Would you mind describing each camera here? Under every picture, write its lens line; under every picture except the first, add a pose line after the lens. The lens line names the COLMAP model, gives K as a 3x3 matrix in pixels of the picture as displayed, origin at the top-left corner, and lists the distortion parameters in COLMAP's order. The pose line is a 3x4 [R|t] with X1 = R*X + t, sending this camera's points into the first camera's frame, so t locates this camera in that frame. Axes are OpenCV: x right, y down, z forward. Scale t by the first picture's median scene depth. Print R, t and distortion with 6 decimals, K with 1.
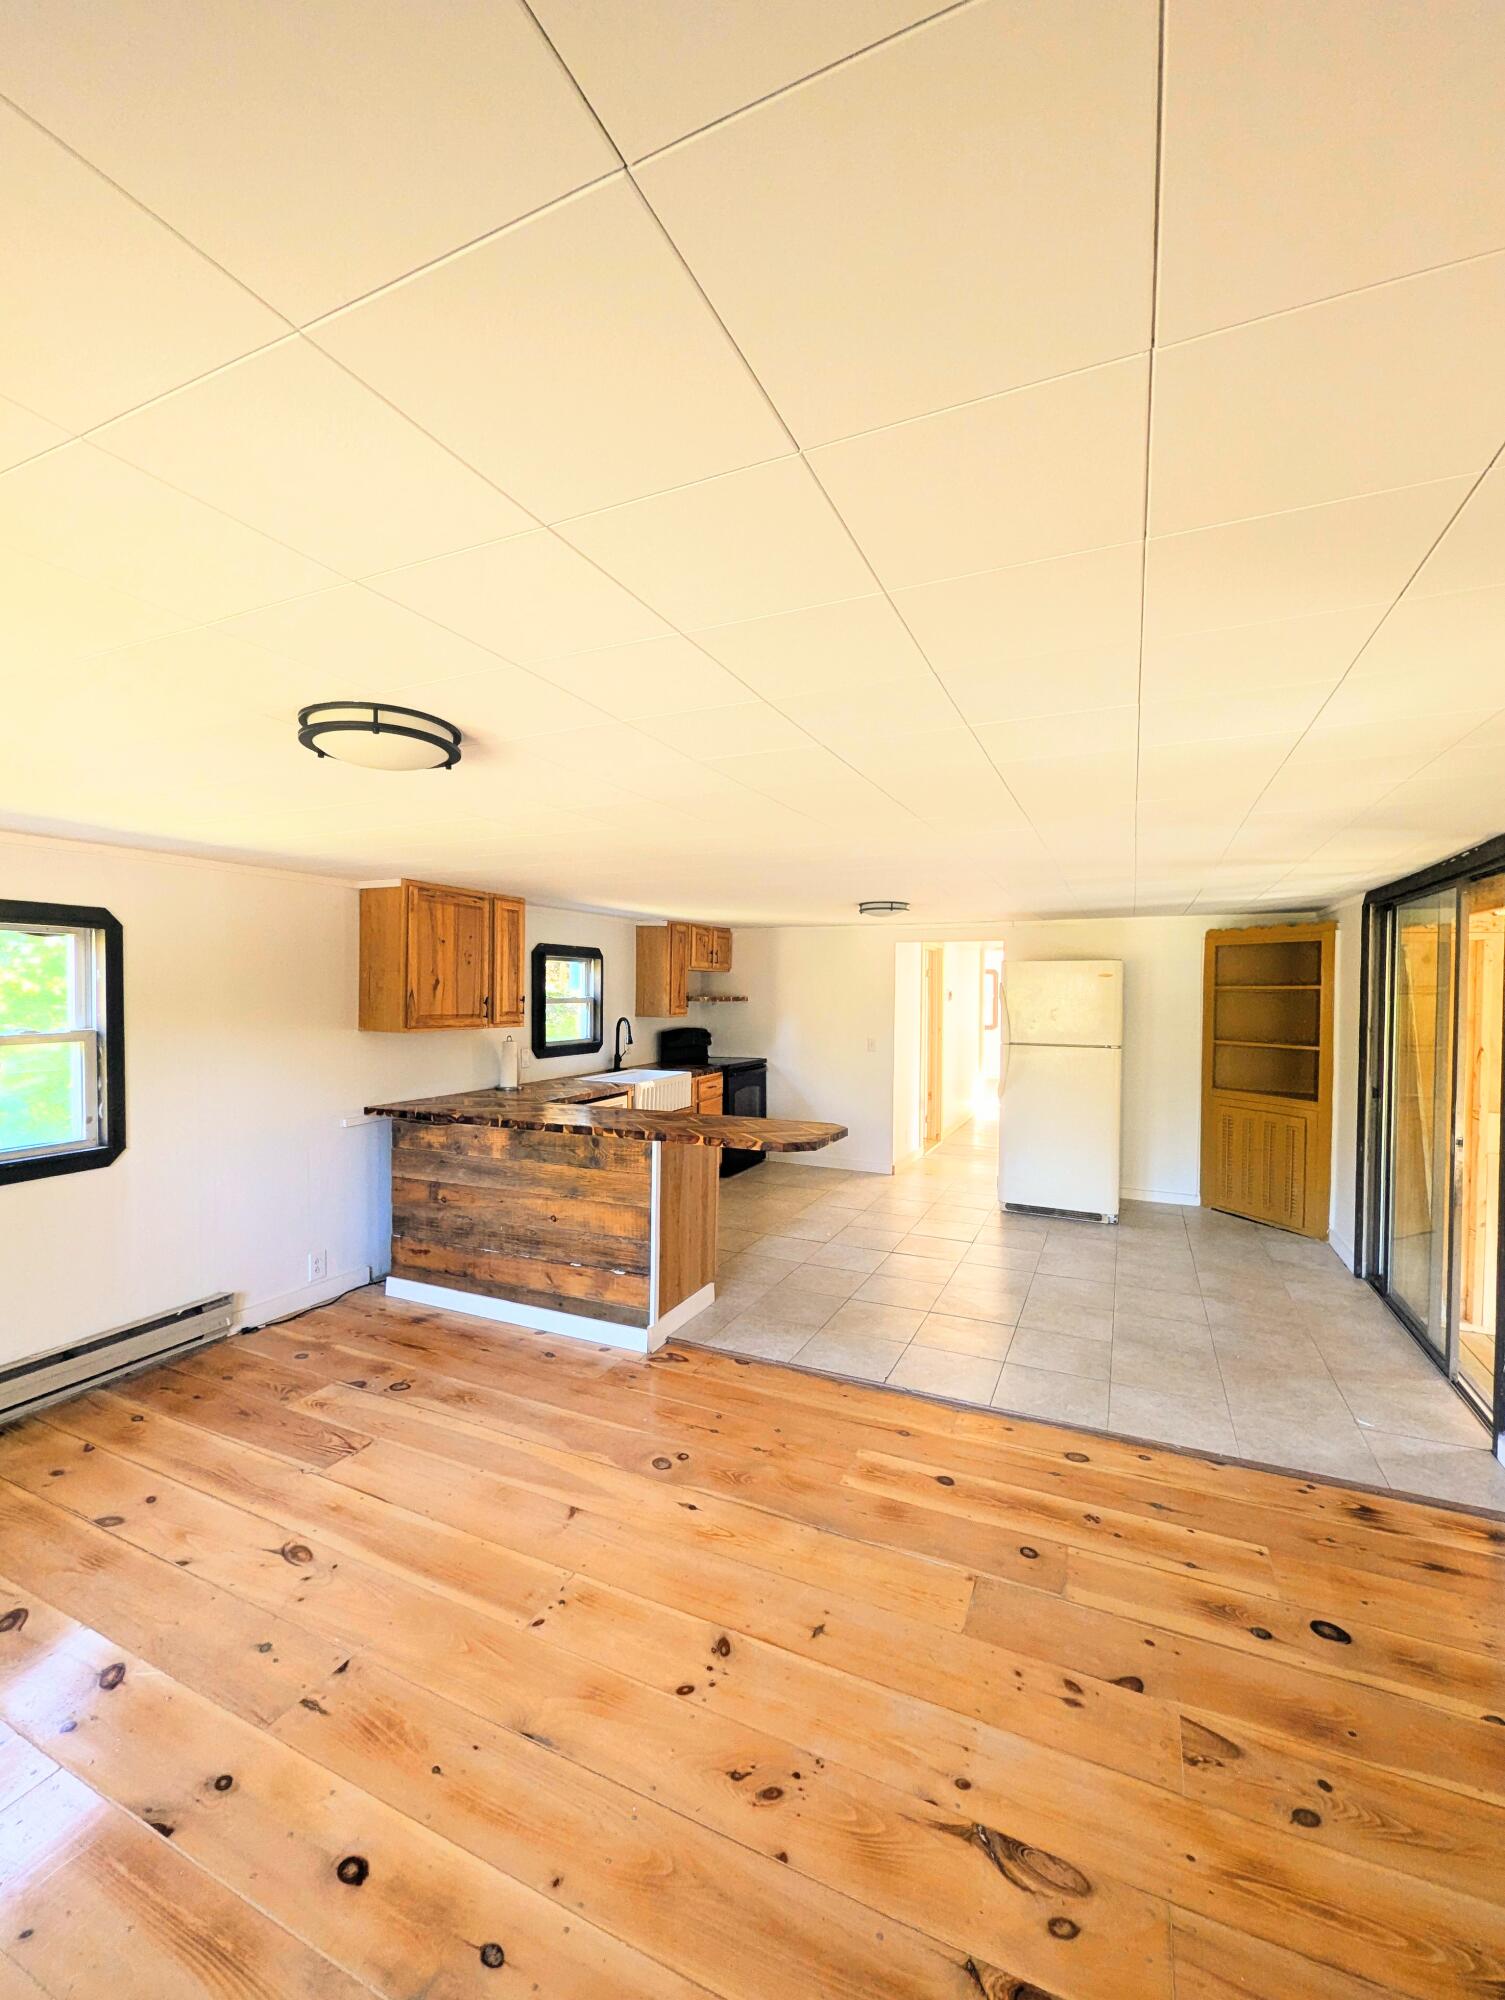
lens RADIAL K [[828.0, 0, 760.4], [0, 828.0, 1005.1], [0, 0, 1]] dist [0.000848, -0.003608]
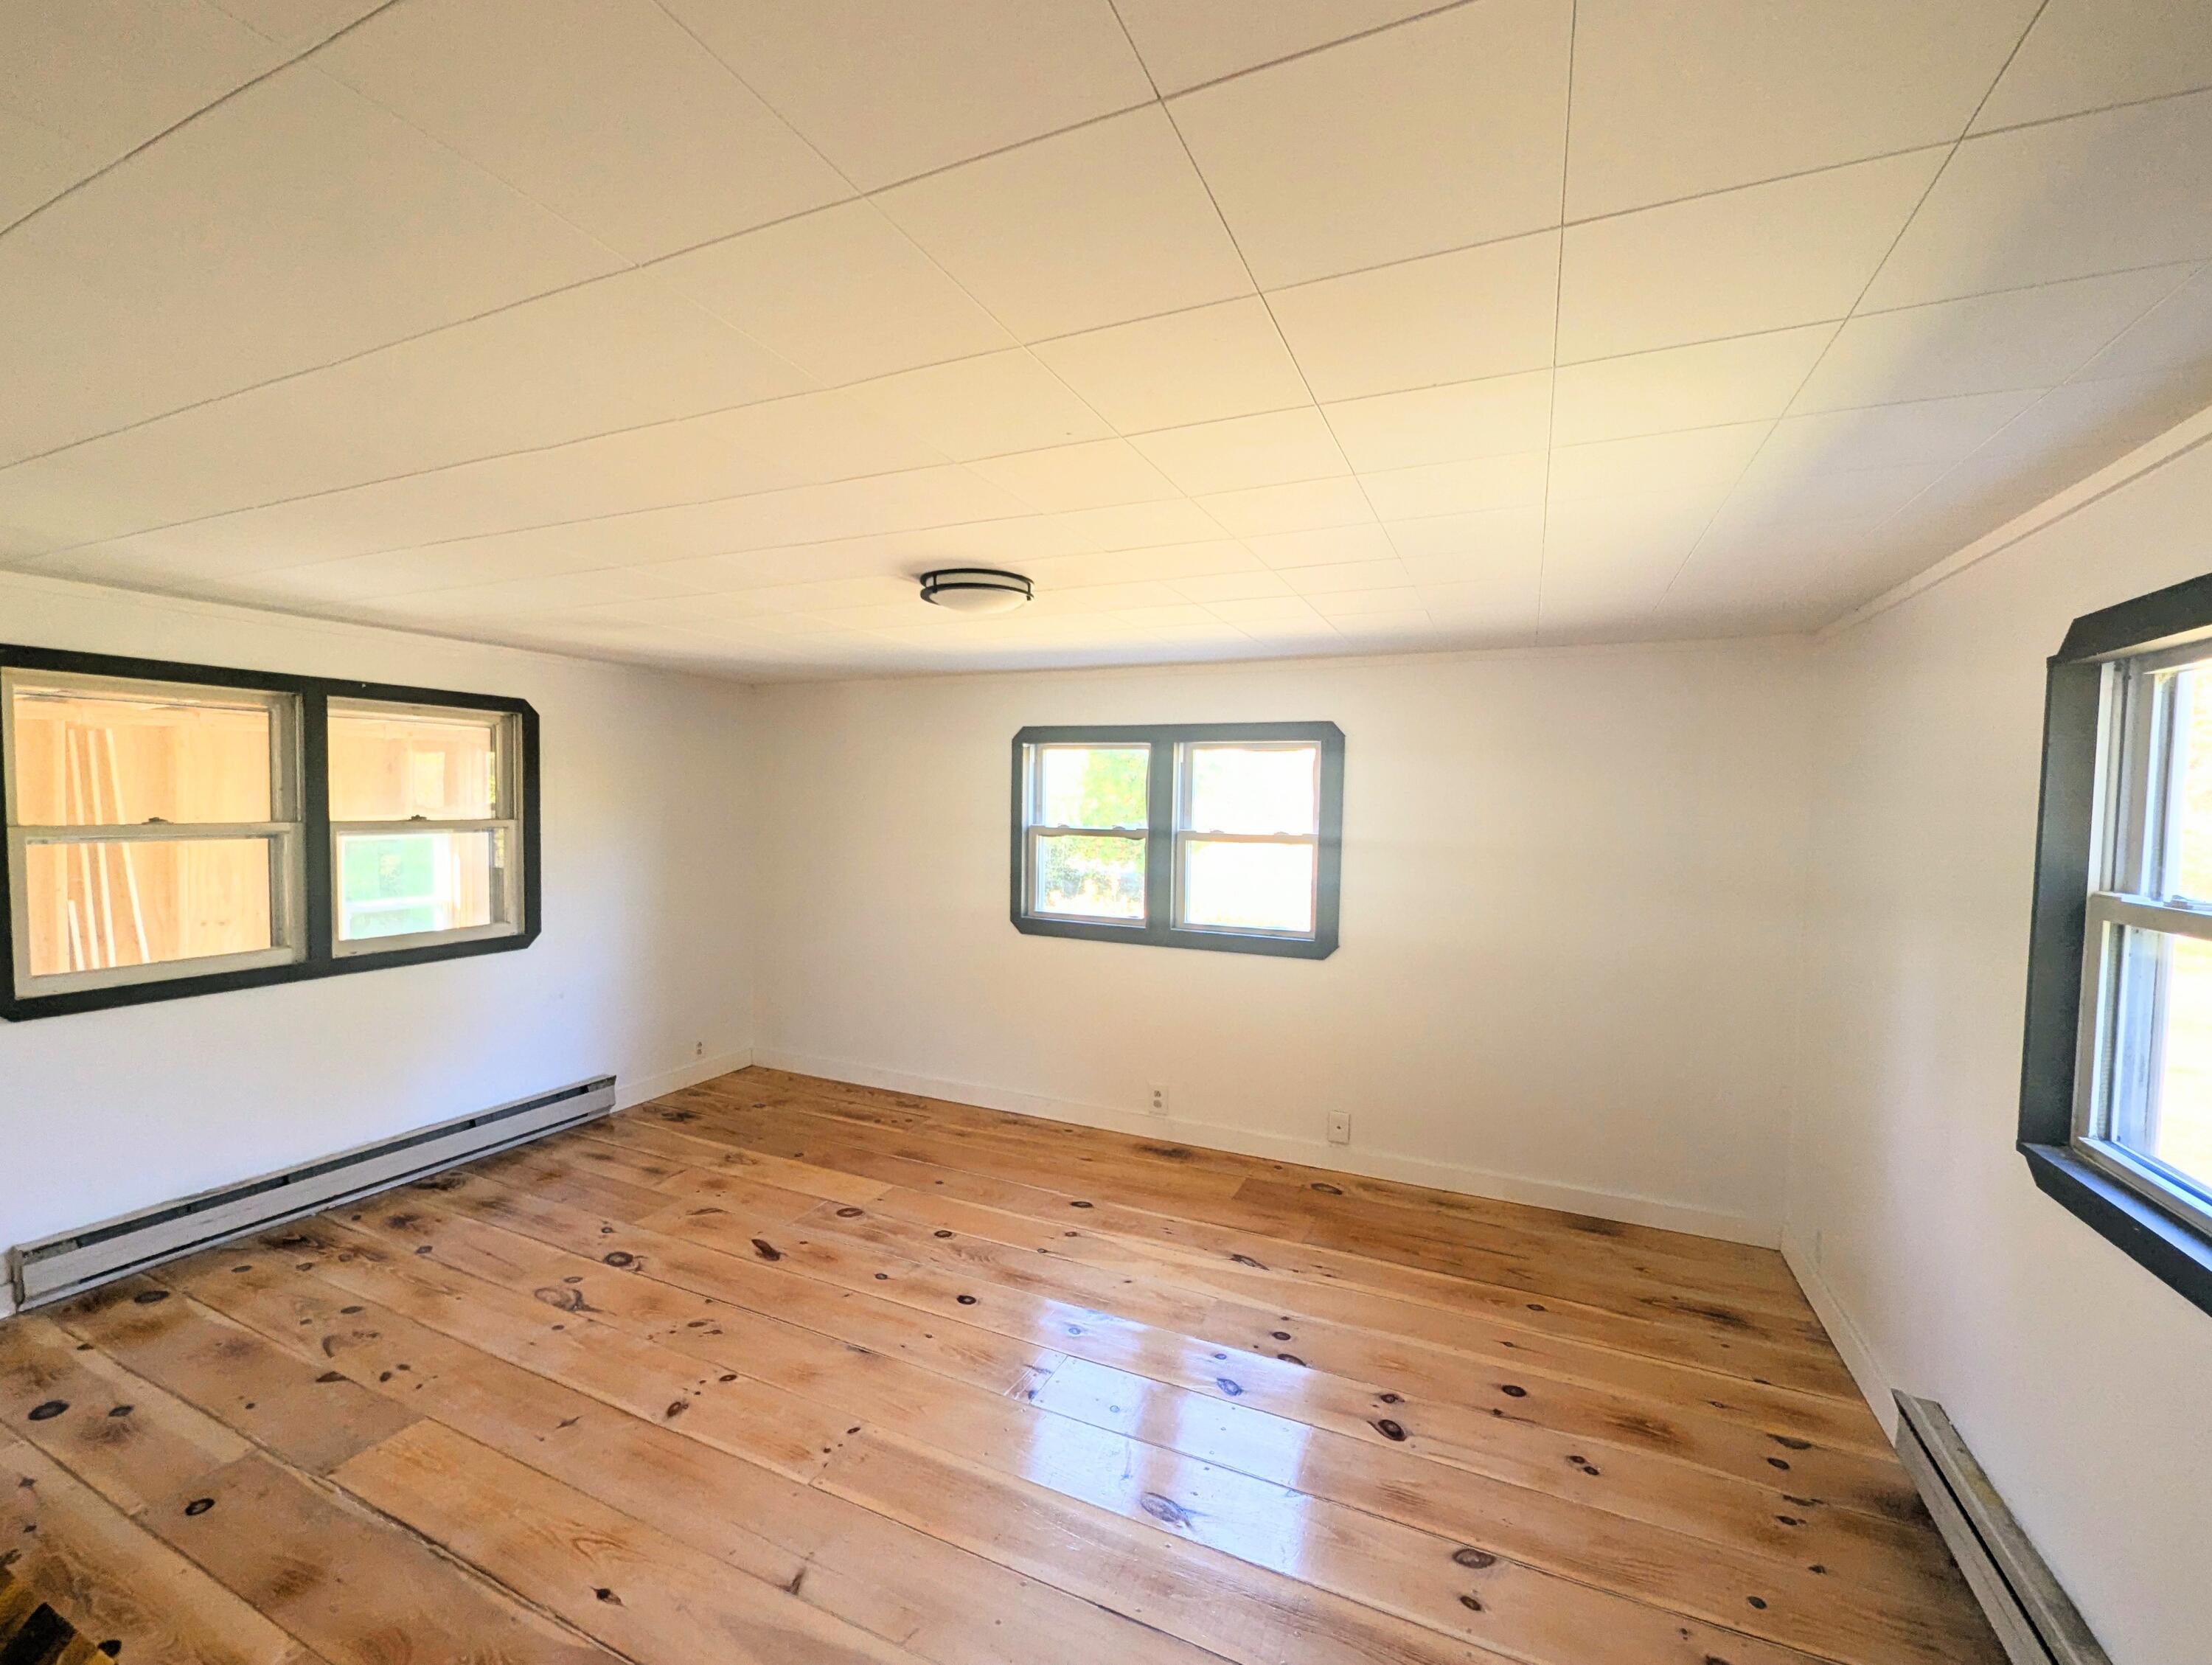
lens RADIAL K [[915.7, 0, 1106.1], [0, 915.7, 836.6], [0, 0, 1]] dist [0.000848, -0.003608]
pose [[-0.999663, -0.024754, 0.007847, -0.327973], [-0.024138, 0.997205, 0.070707, -0.014912], [-0.009575, 0.070493, -0.997466, 1.192254]]
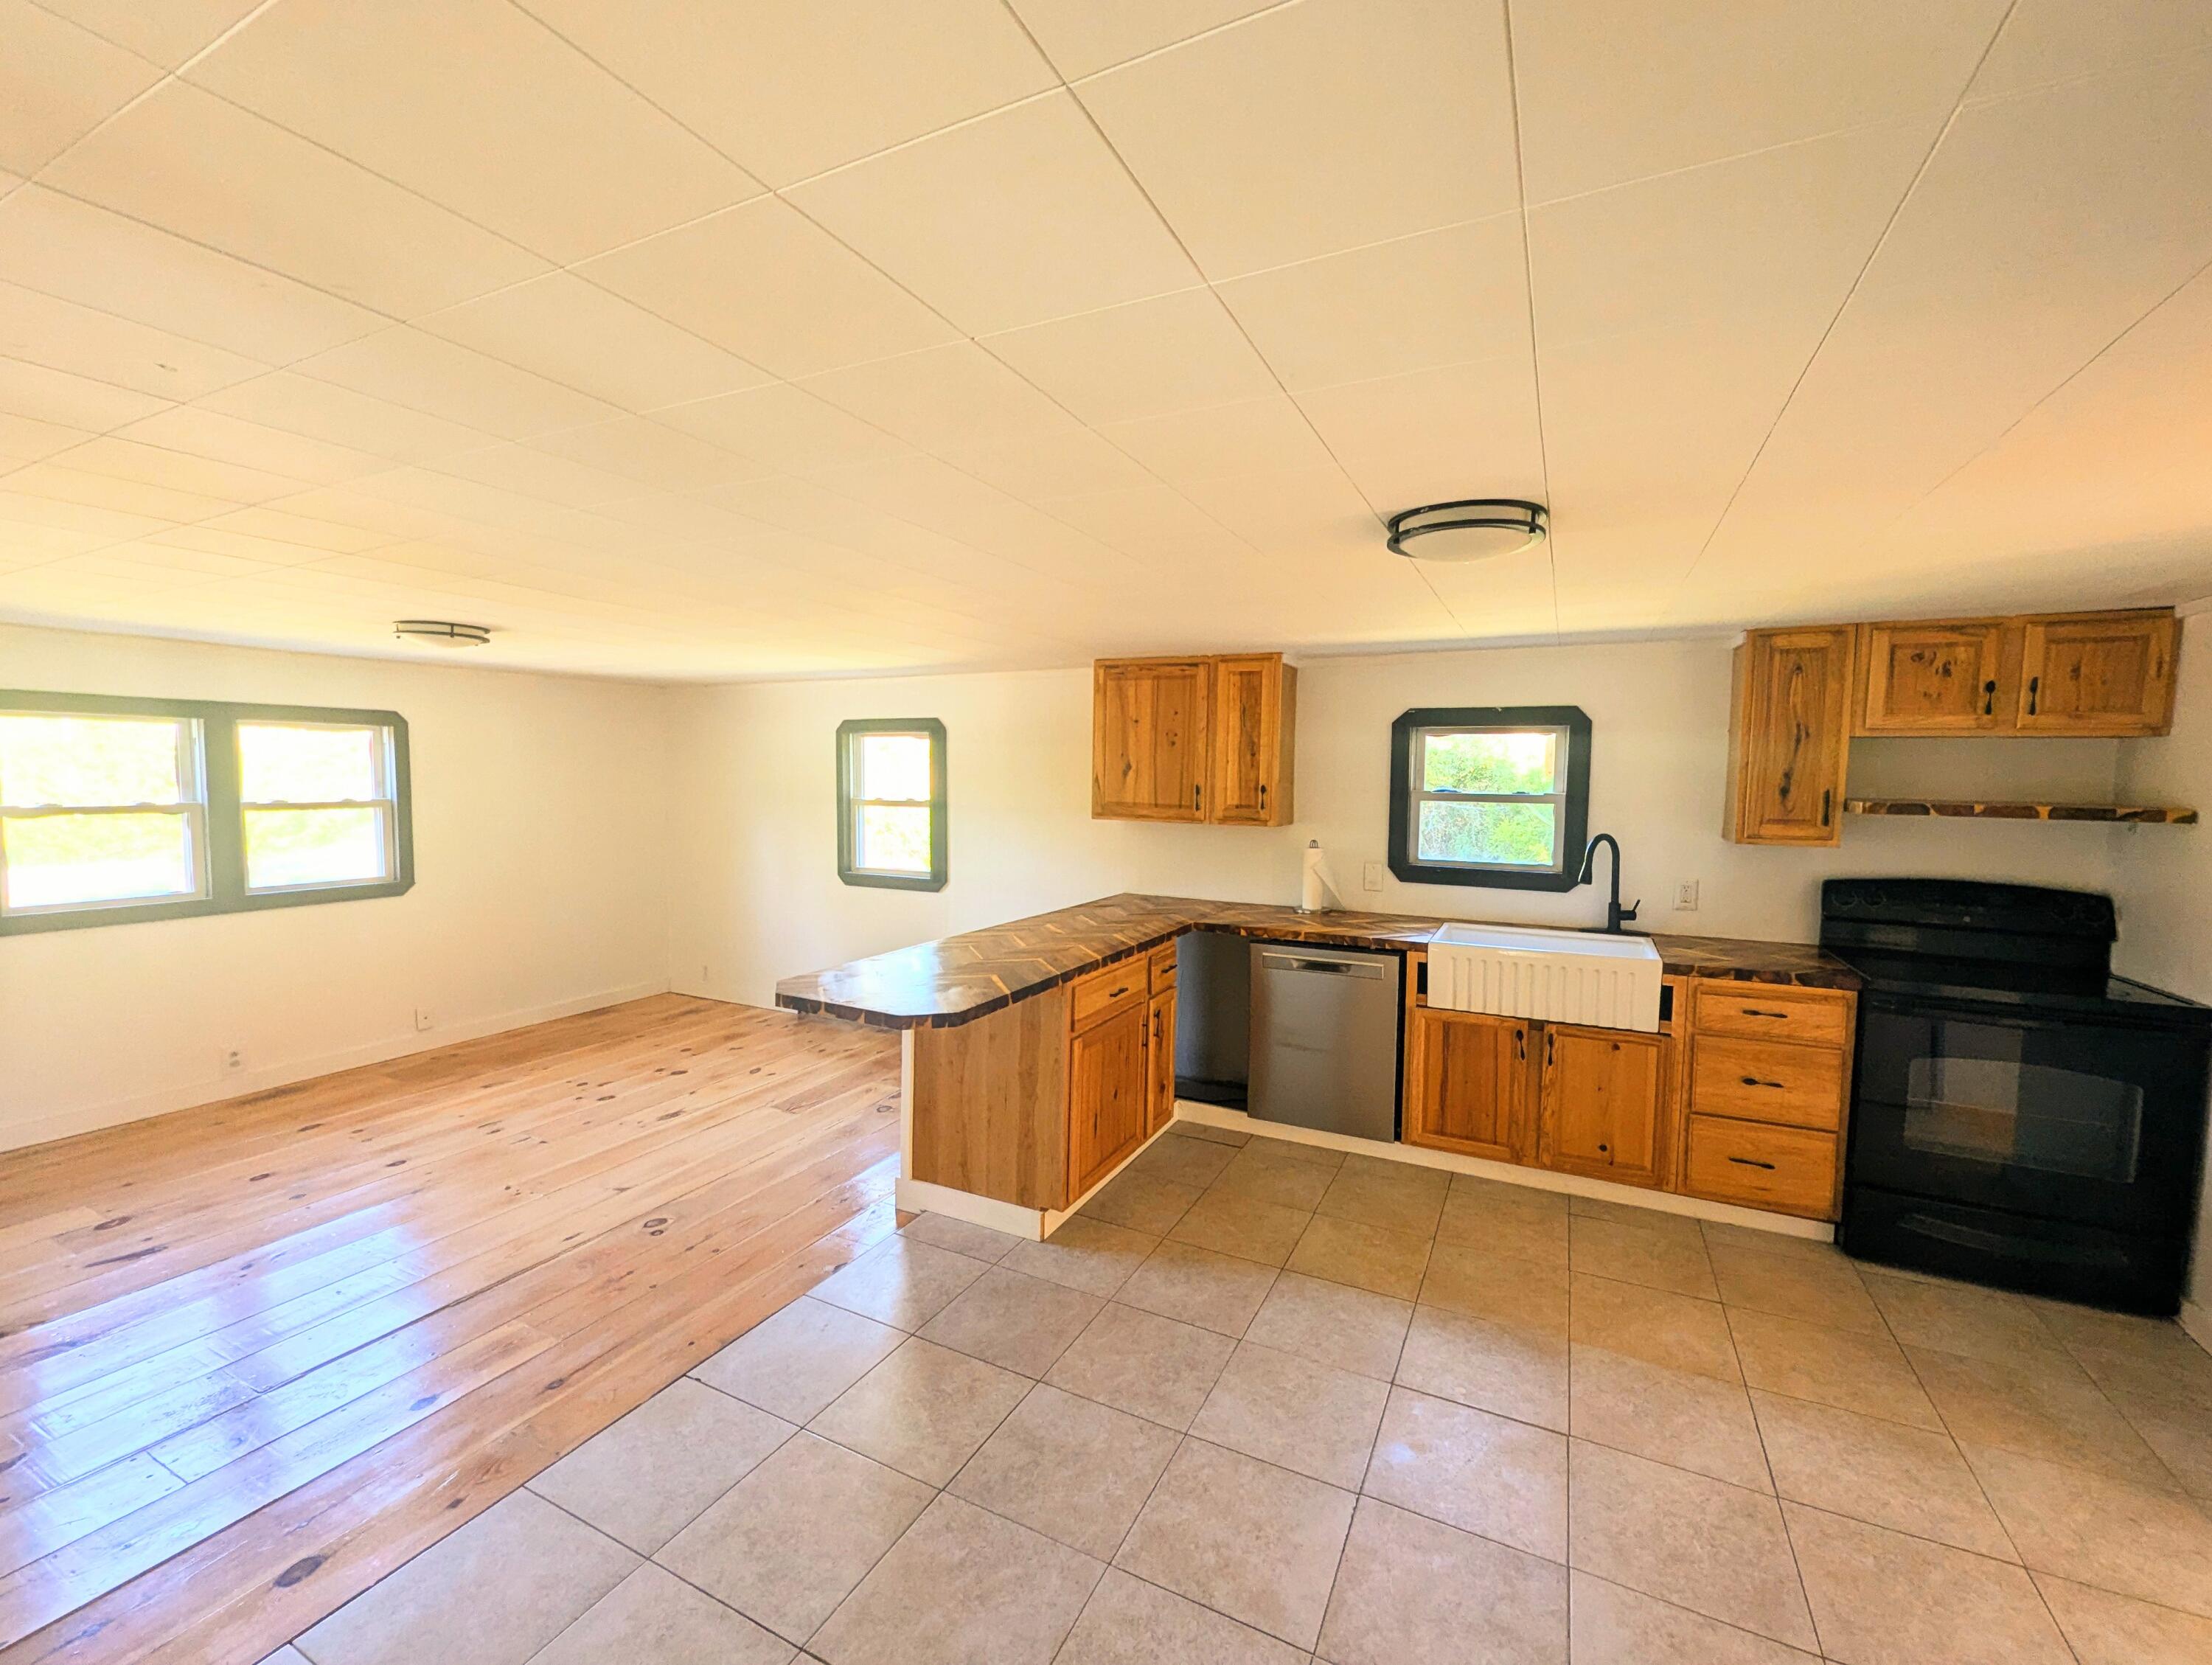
lens RADIAL K [[915.7, 0, 1106.1], [0, 915.7, 836.6], [0, 0, 1]] dist [0.000848, -0.003608]
pose [[-0.042772, 0.055847, -0.997523, 0.763262], [-0.036544, 0.997681, 0.057423, -0.009666], [0.998416, 0.038910, -0.040632, 1.252654]]
